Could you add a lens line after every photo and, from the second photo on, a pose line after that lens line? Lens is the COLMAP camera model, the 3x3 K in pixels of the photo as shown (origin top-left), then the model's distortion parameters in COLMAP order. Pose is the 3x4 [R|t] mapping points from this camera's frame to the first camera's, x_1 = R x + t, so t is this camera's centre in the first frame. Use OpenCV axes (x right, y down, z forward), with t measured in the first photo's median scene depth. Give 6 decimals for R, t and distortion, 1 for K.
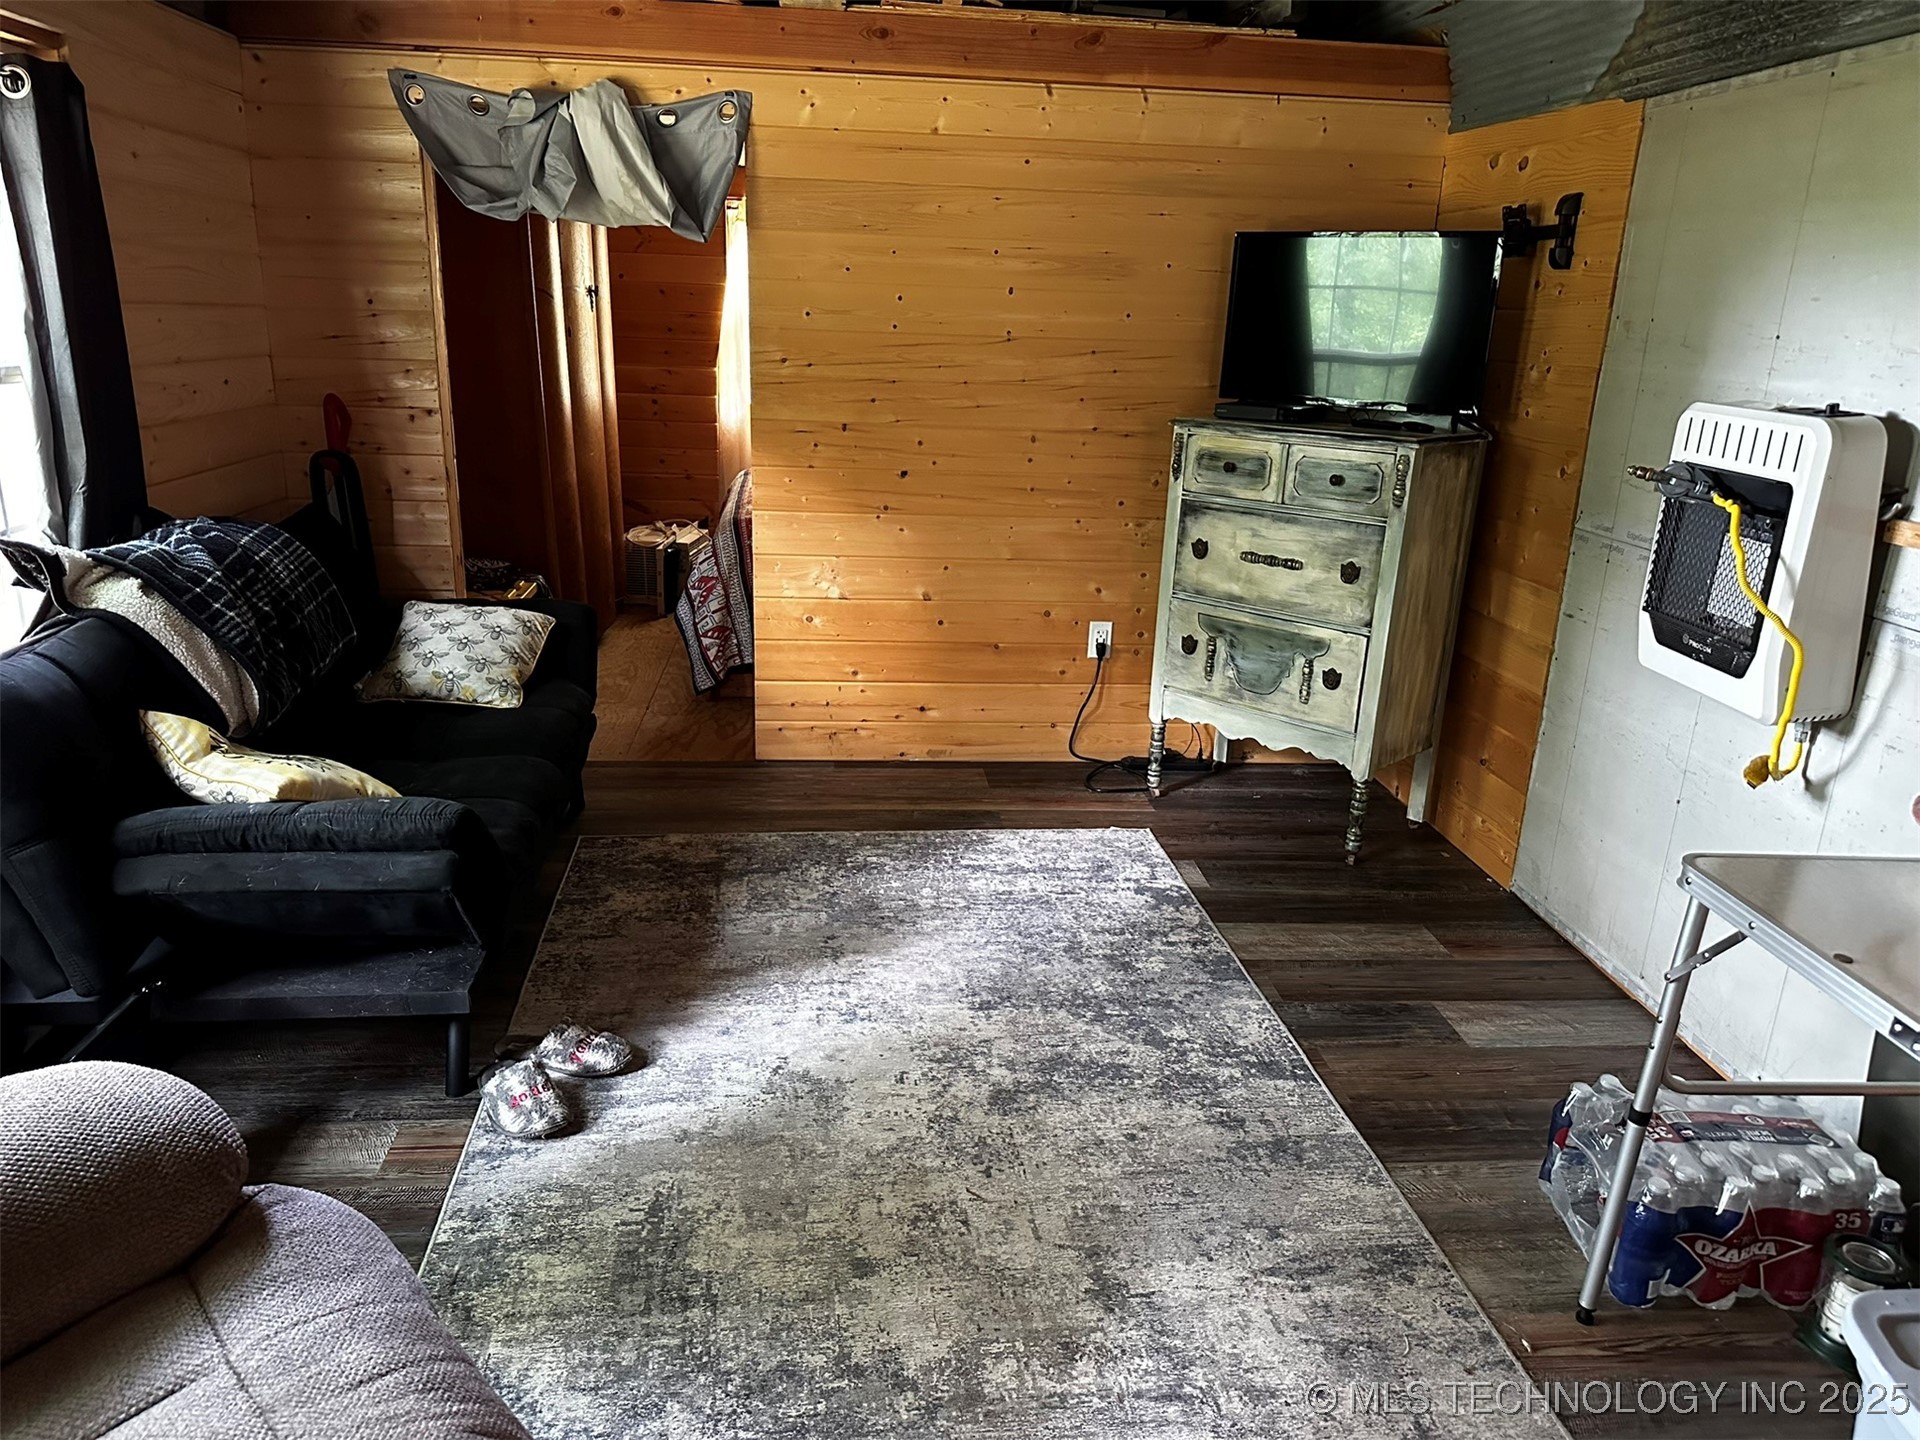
lens RADIAL K [[1332.4, 0, 960.0], [0, 1332.4, 720.0], [0, 0, 1]] dist [0.156231, -0.285425]
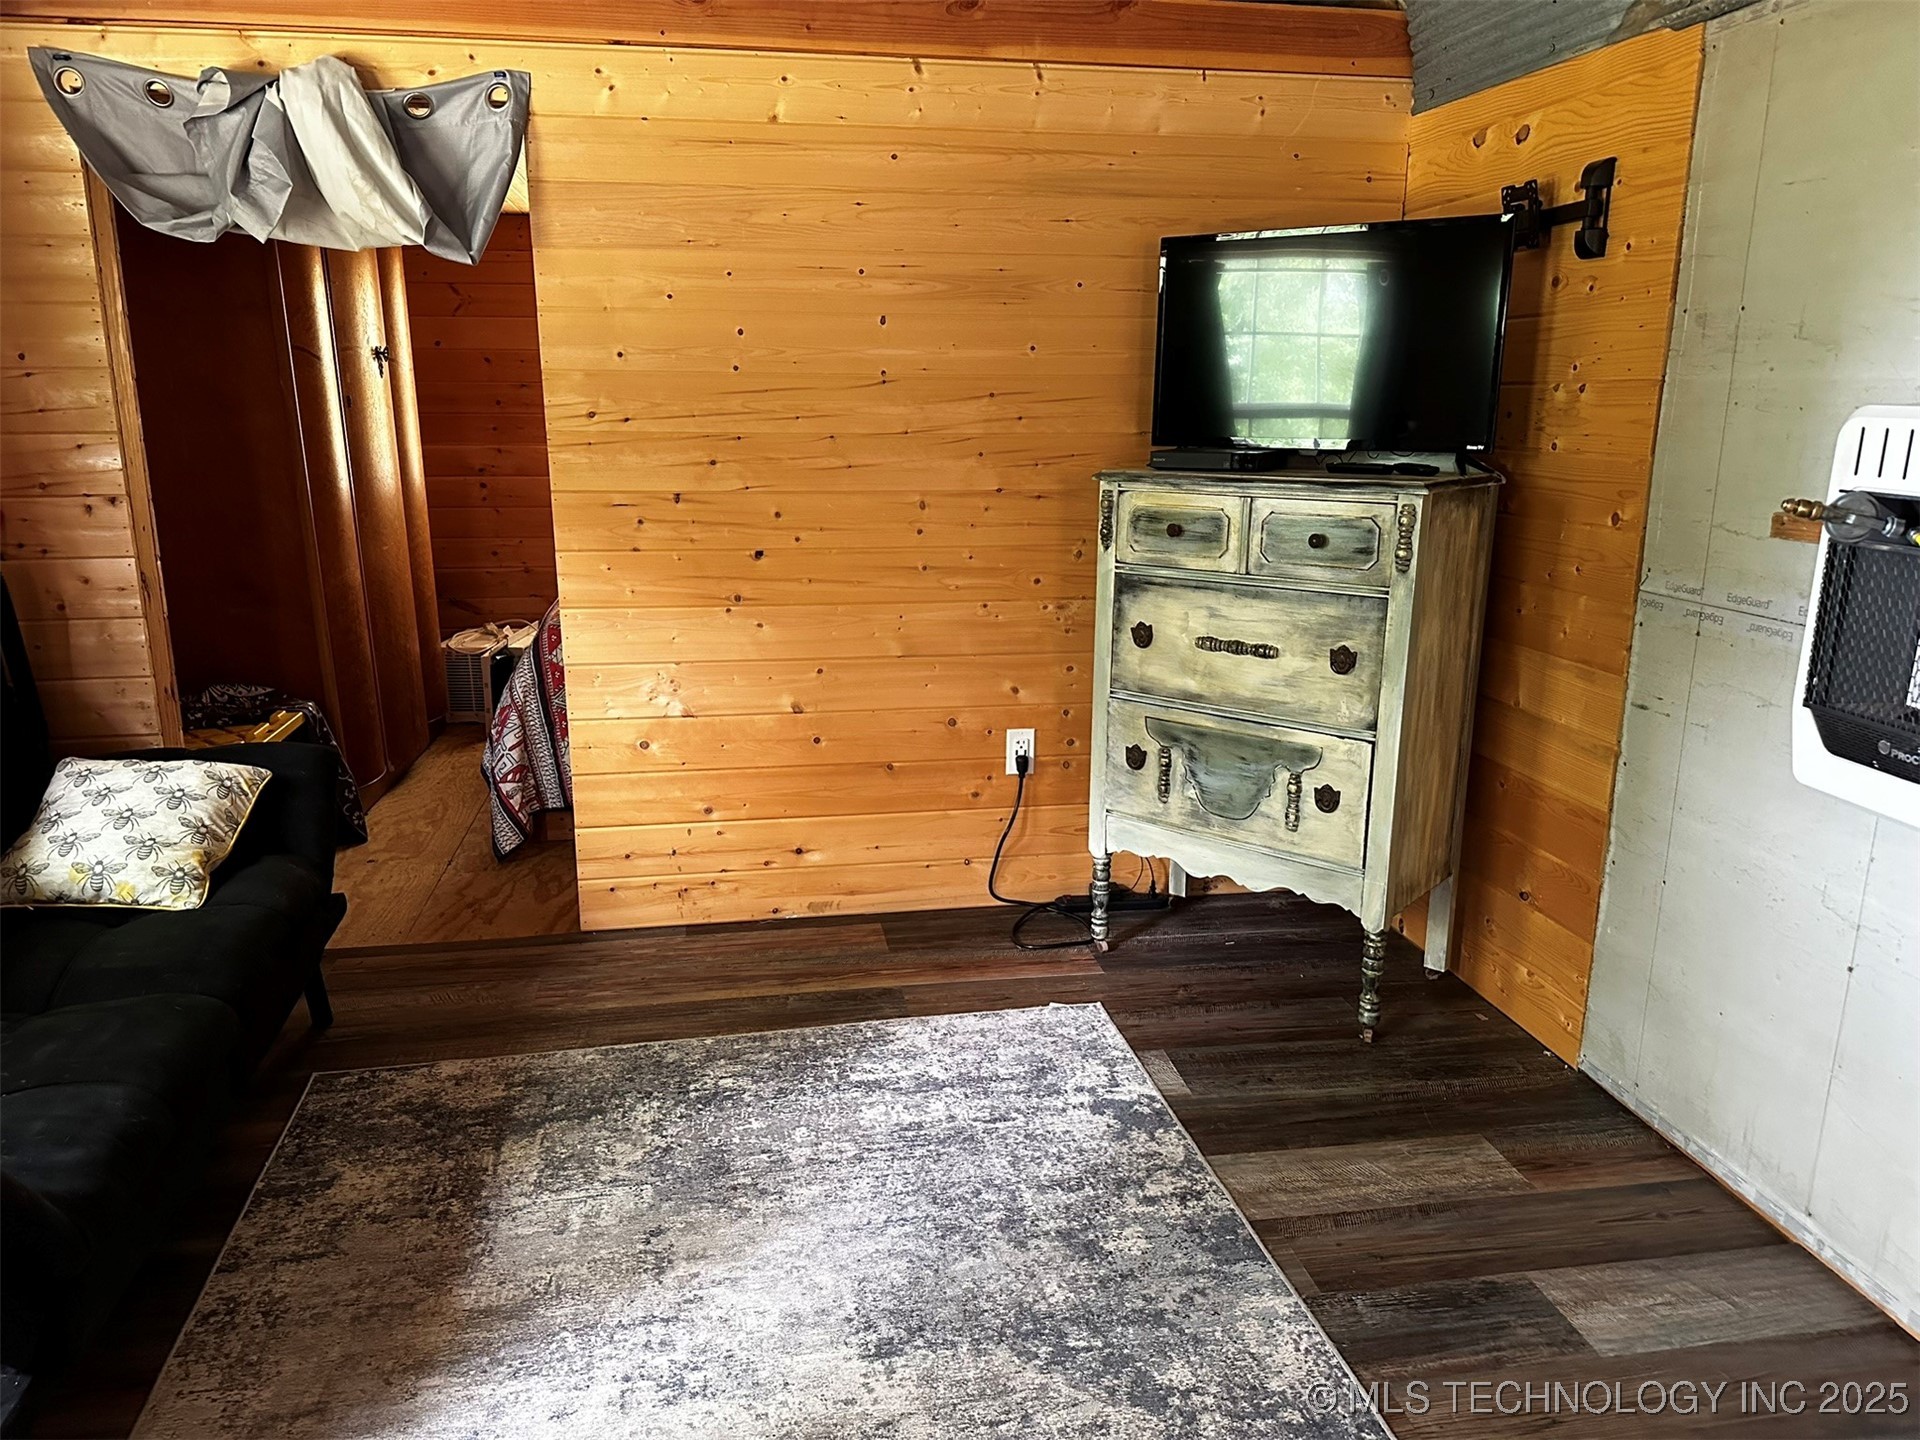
lens RADIAL K [[1428.1, 0, 960.0], [0, 1428.1, 720.0], [0, 0, 1]] dist [0.119127, -0.179794]
pose [[0.996562, -0.047877, 0.067615, 0.016403], [0.052219, 0.996584, -0.063983, -0.033928], [-0.064321, 0.067294, 0.995658, 0.202137]]
